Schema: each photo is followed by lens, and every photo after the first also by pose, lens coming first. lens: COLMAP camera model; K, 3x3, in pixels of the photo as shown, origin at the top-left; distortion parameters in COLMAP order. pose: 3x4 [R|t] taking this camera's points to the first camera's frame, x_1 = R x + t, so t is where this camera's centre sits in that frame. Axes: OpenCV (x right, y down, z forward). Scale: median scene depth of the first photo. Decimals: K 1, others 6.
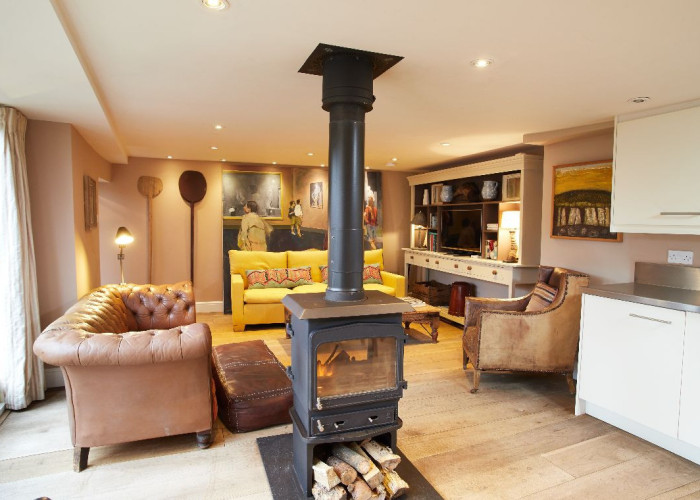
lens RADIAL K [[416.7, 0, 349.9], [0, 416.7, 248.6], [0, 0, 1]] dist [-0.053072, 0.000632]
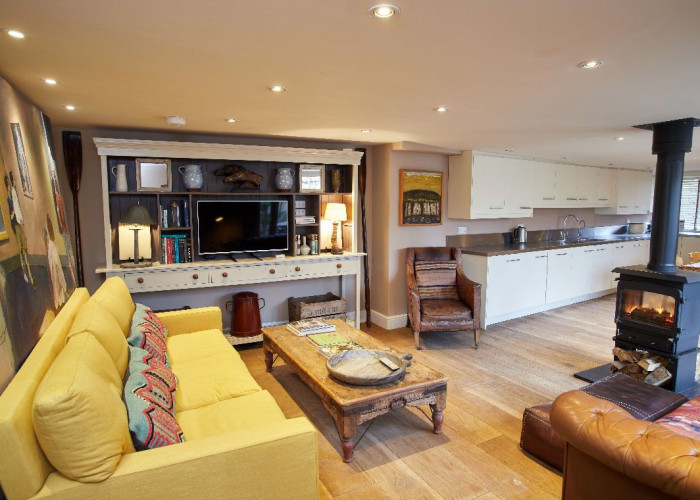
lens RADIAL K [[416.7, 0, 348.5], [0, 416.7, 250.1], [0, 0, 1]] dist [-0.053072, 0.000632]
pose [[-0.116223, -0.129136, 0.984792, -0.797866], [0.066628, 0.988265, 0.137455, -0.145030], [-0.990986, 0.081590, -0.106255, 1.348884]]
